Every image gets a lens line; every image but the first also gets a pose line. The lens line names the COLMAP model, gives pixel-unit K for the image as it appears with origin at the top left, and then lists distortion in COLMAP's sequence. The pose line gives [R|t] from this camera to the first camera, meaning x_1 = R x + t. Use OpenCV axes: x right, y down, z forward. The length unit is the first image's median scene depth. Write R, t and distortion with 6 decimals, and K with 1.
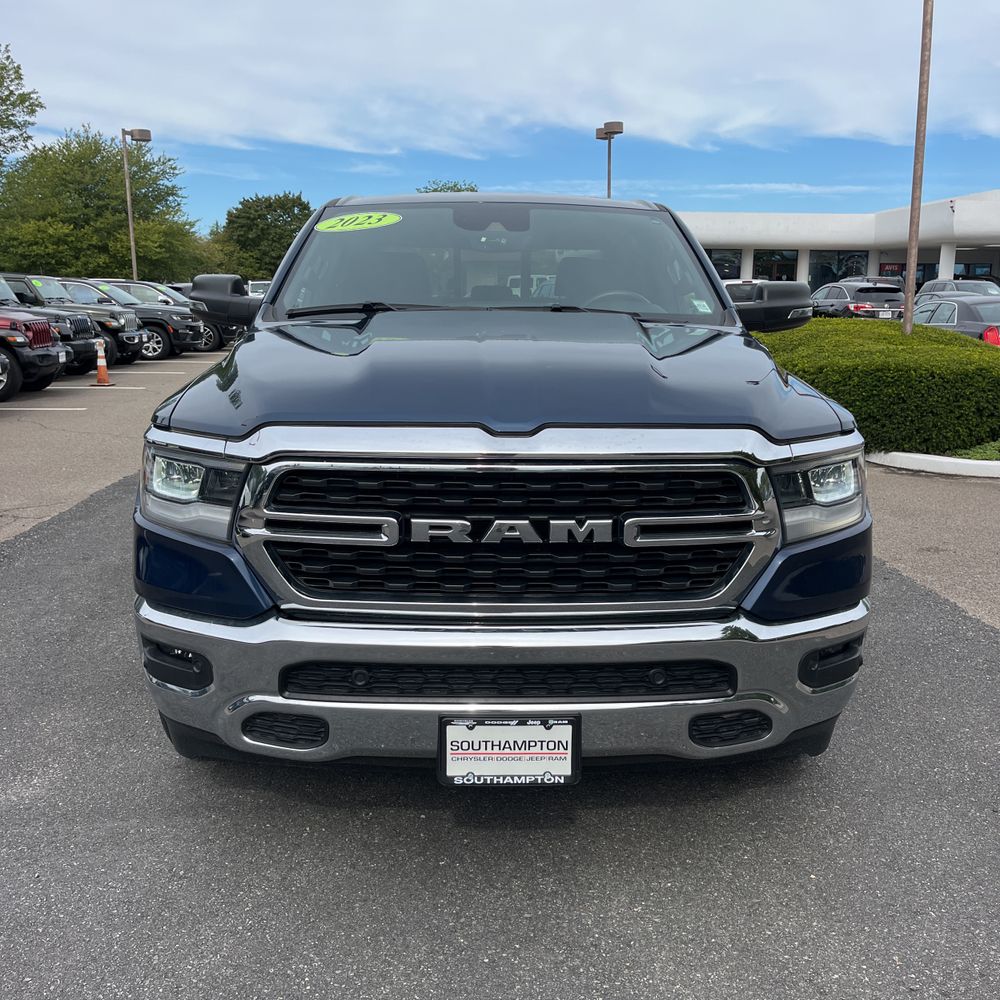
lens RADIAL K [[1016.9, 0, 518.7], [0, 1016.9, 500.8], [0, 0, 1]] dist [0.028184, 0.000000]
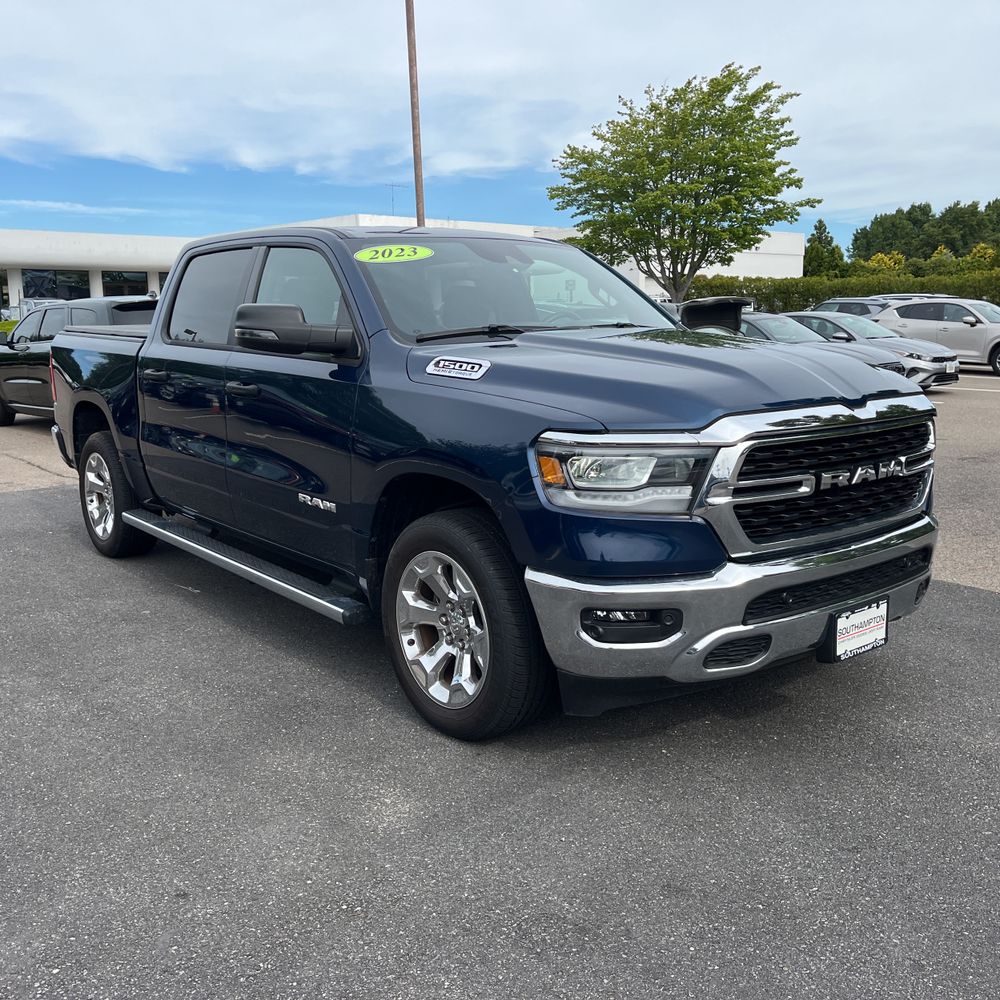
lens RADIAL K [[1016.9, 0, 492.3], [0, 1016.9, 496.3], [0, 0, 1]] dist [0.028184, 0.000000]
pose [[0.795256, -0.126178, 0.592998, -0.866906], [0.140613, 0.989819, 0.022041, -0.030311], [-0.589742, 0.065855, 0.804902, 0.096085]]
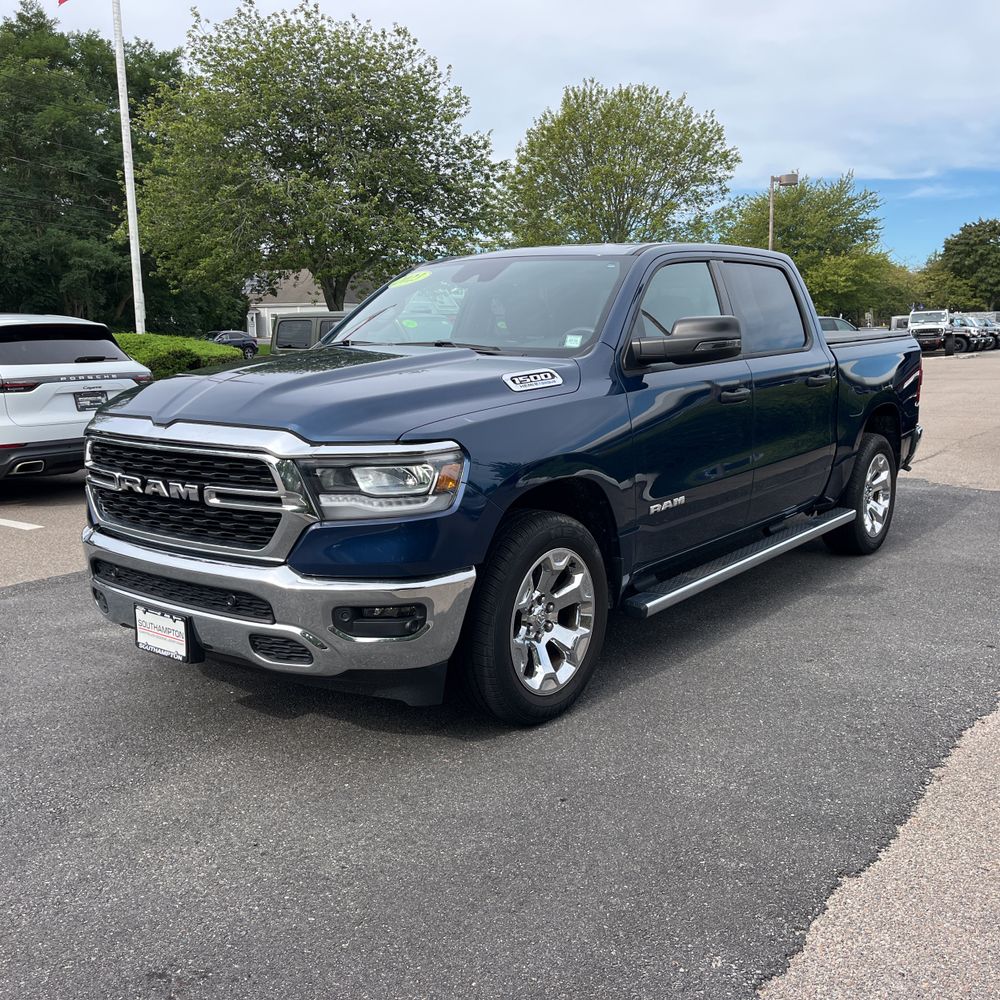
lens RADIAL K [[1016.9, 0, 498.3], [0, 1016.9, 500.3], [0, 0, 1]] dist [0.028184, 0.000000]
pose [[0.767231, 0.093040, -0.634586, 0.926294], [-0.112186, 0.993636, 0.010046, -0.016516], [0.631483, 0.063484, 0.772787, 0.085069]]
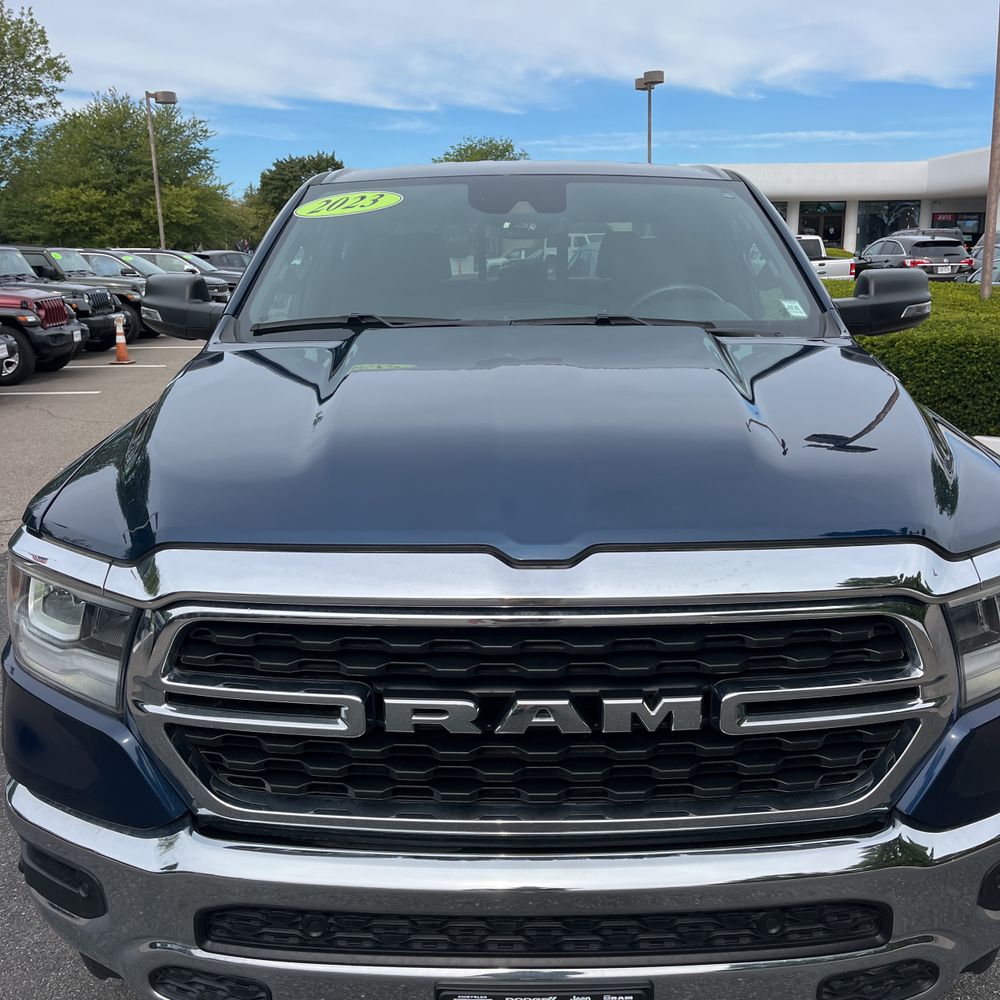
lens RADIAL K [[1016.9, 0, 515.6], [0, 1016.9, 494.8], [0, 0, 1]] dist [0.028184, 0.000000]
pose [[0.999080, -0.008058, -0.042133, 0.002744], [0.009513, 0.999361, 0.034441, -0.087120], [0.041829, -0.034810, 0.998518, 0.245703]]
